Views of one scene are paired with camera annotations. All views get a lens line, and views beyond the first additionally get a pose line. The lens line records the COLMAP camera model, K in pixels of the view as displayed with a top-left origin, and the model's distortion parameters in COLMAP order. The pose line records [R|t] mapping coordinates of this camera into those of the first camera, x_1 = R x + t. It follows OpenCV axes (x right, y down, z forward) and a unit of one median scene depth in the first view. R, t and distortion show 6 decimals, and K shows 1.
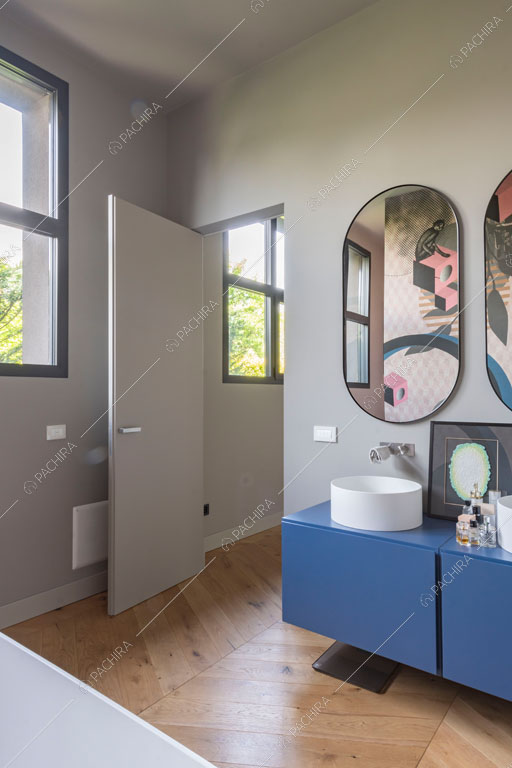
lens RADIAL K [[465.8, 0, 256.0], [0, 465.8, 384.0], [0, 0, 1]] dist [0.014411, -0.003095]
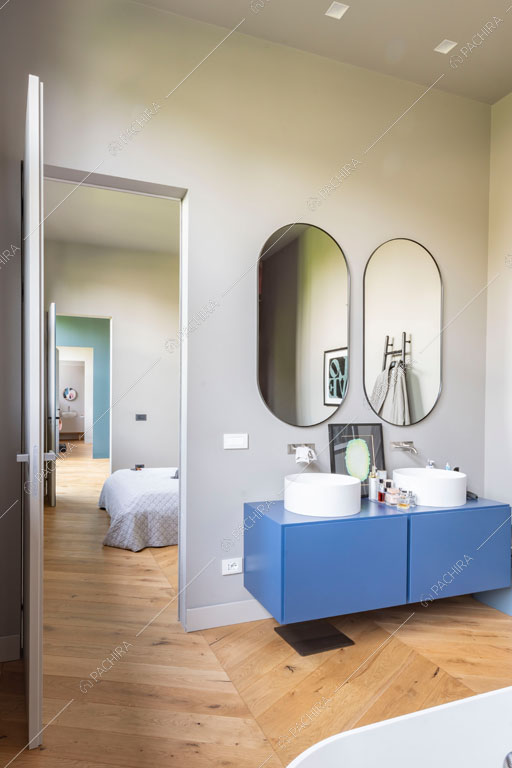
lens RADIAL K [[469.0, 0, 256.1], [0, 469.0, 404.6], [0, 0, 1]] dist [0.003530, -0.000657]
pose [[0.546373, -0.001314, 0.837541, -0.783358], [-0.023328, 0.999587, 0.016786, 0.011273], [-0.837217, -0.028710, 0.546117, 0.476669]]
